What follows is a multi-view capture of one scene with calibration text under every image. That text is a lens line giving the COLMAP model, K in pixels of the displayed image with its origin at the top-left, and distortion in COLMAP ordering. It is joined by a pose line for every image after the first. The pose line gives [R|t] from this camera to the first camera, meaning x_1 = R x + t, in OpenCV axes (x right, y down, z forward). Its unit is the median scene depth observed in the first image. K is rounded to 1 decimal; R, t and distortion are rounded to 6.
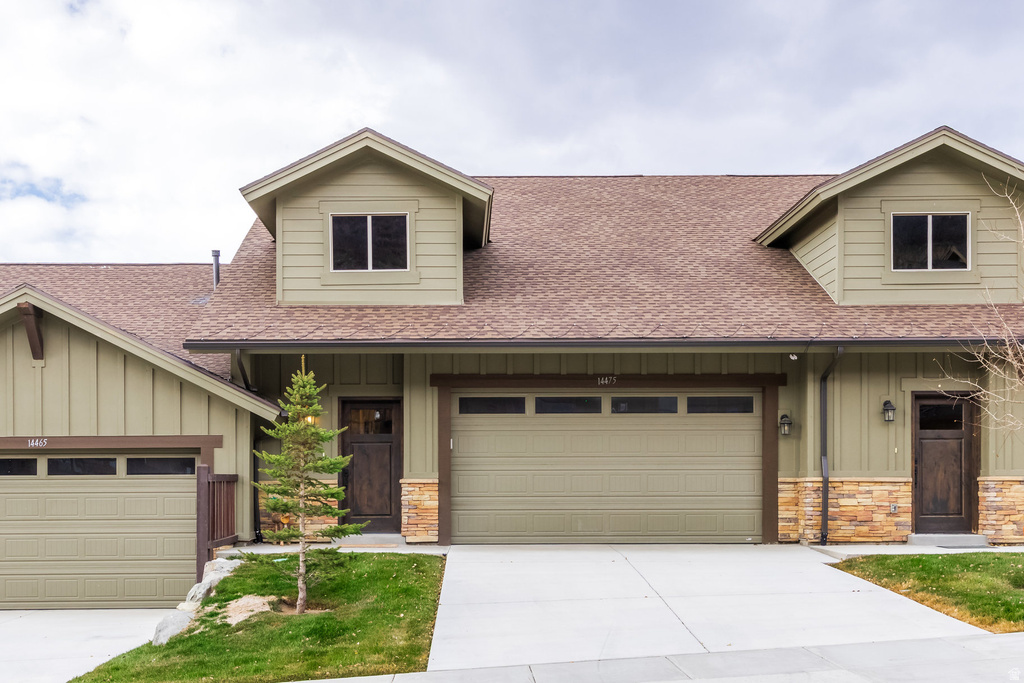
lens RADIAL K [[1219.5, 0, 488.8], [0, 1219.5, 455.1], [0, 0, 1]] dist [0.020121, 0.018823]
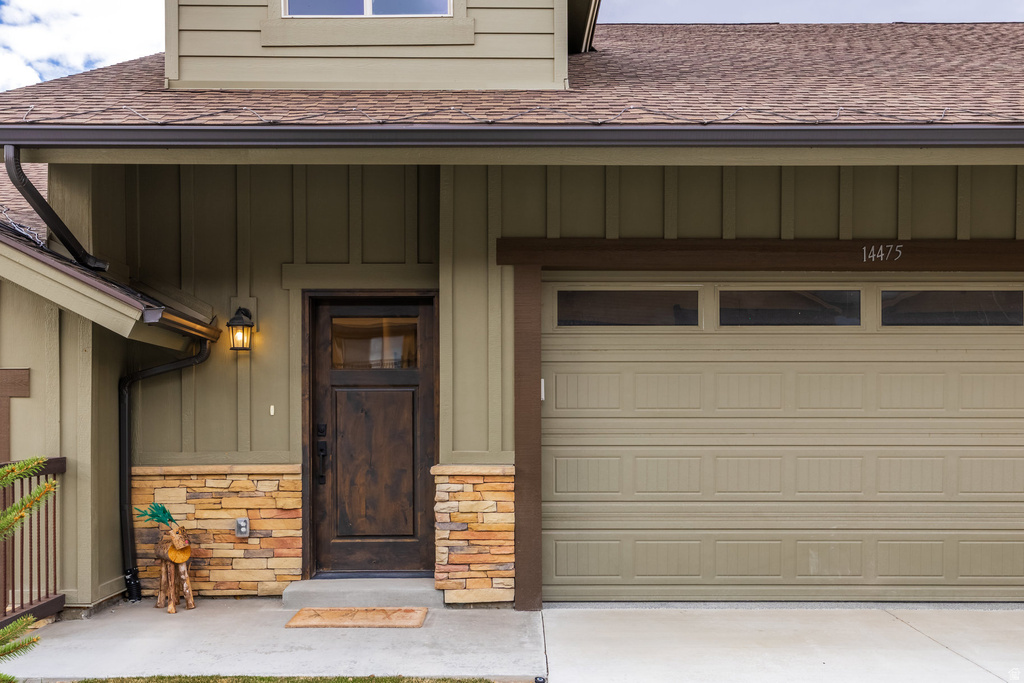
lens RADIAL K [[905.8, 0, 515.3], [0, 905.8, 433.7], [0, 0, 1]] dist [0.022585, 0.004447]
pose [[0.999973, 0.002927, -0.006756, -0.038673], [-0.002672, 0.999295, 0.037436, -0.005303], [0.006861, -0.037417, 0.999276, 0.653913]]
